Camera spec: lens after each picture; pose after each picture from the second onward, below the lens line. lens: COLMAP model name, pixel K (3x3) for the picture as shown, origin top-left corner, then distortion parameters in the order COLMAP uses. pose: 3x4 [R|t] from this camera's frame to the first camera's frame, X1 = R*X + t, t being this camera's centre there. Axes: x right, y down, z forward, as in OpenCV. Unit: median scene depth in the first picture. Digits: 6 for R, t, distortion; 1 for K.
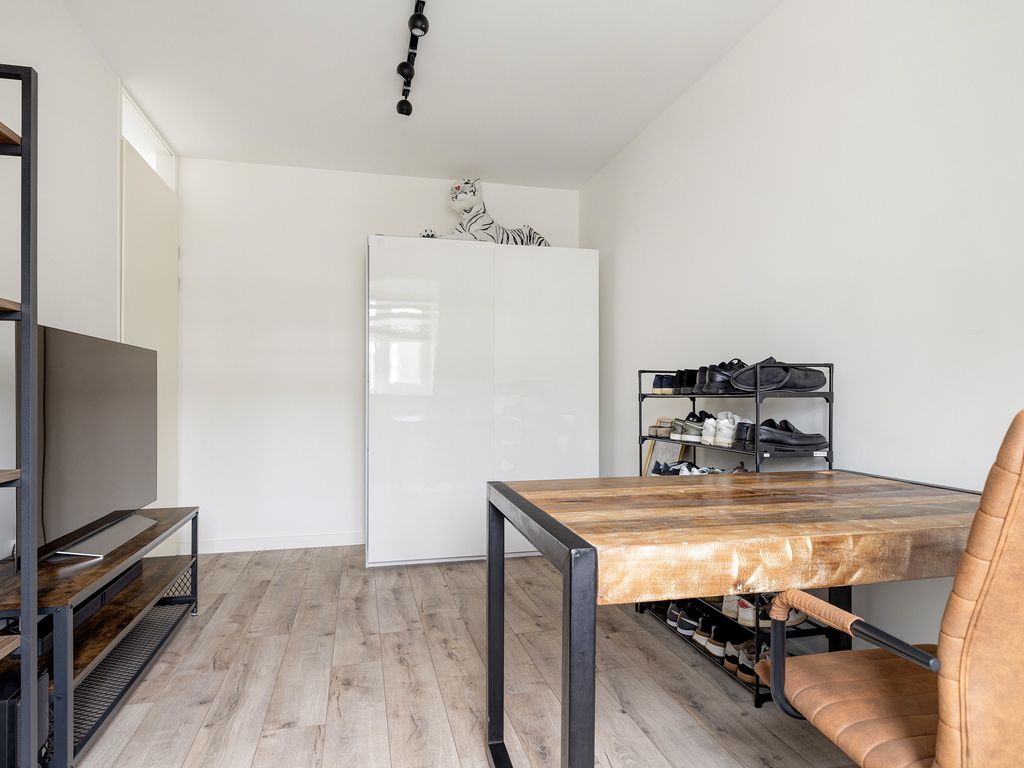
lens RADIAL K [[618.2, 0, 512.7], [0, 618.2, 386.3], [0, 0, 1]] dist [-0.003909, 0.000415]
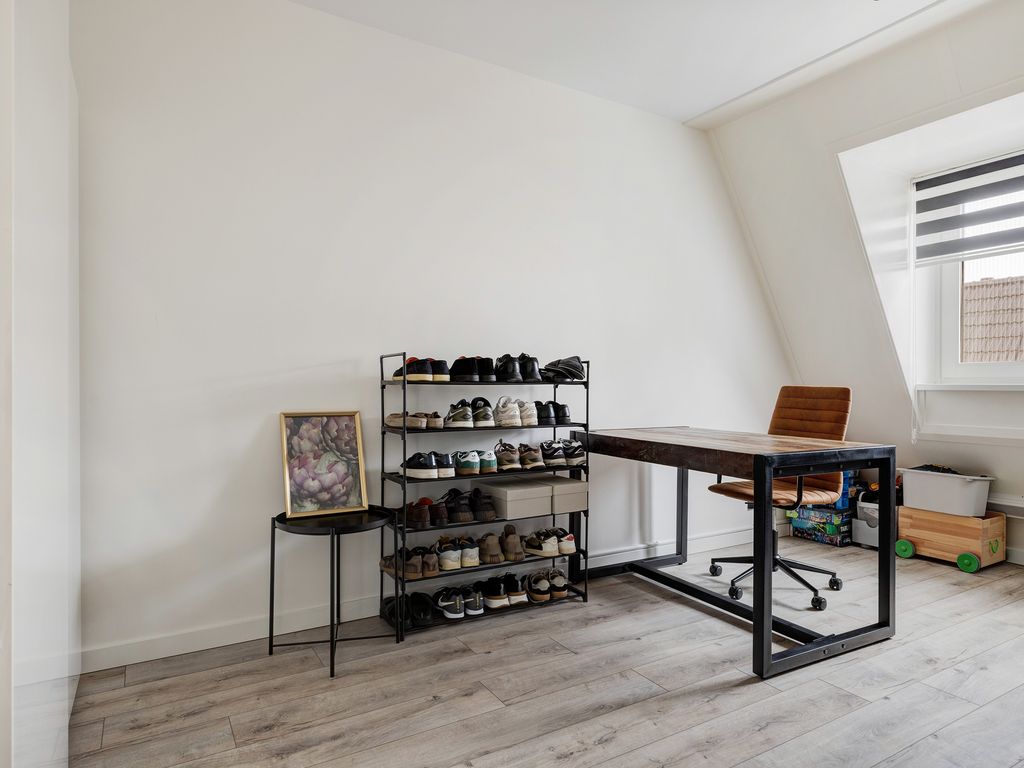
lens RADIAL K [[618.2, 0, 501.5], [0, 618.2, 382.6], [0, 0, 1]] dist [-0.003909, 0.000415]
pose [[-0.276668, -0.001454, 0.960964, -0.903163], [-0.014131, 0.999897, -0.002556, 0.021357], [-0.960862, -0.014287, -0.276660, 1.563980]]
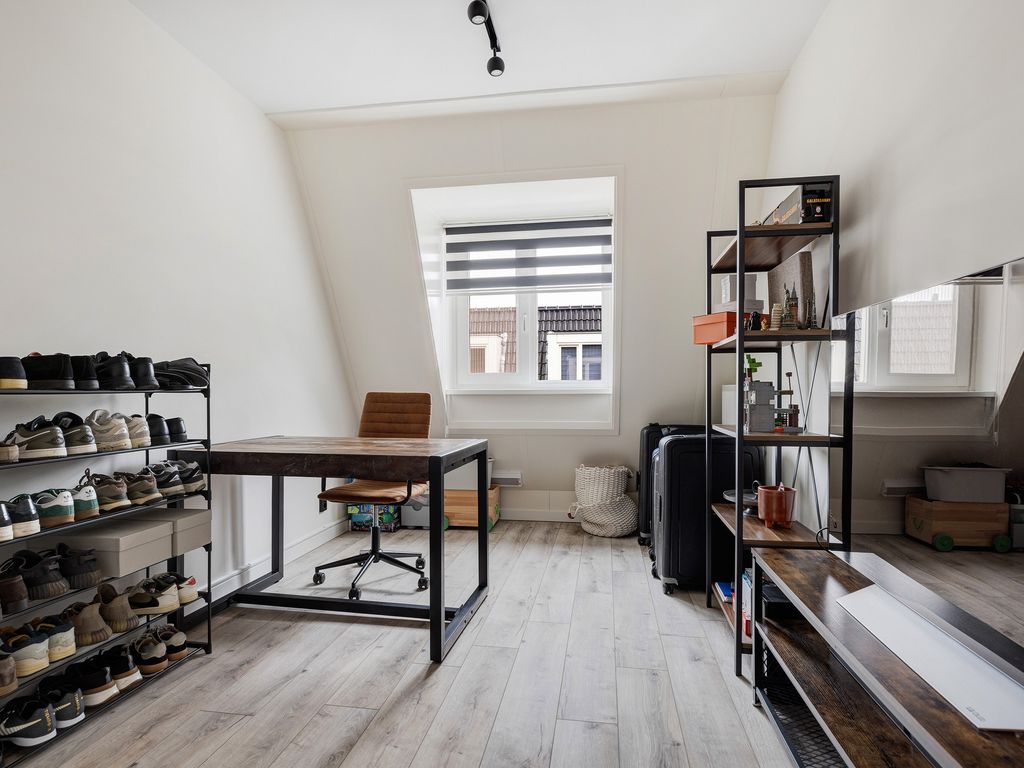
lens RADIAL K [[593.2, 0, 506.9], [0, 593.2, 390.5], [0, 0, 1]] dist [-0.001158, -0.002578]
pose [[-0.917387, 0.001360, 0.397994, -0.571784], [-0.002106, 0.999964, -0.008271, 0.023957], [-0.397991, -0.008425, -0.917351, 1.792369]]
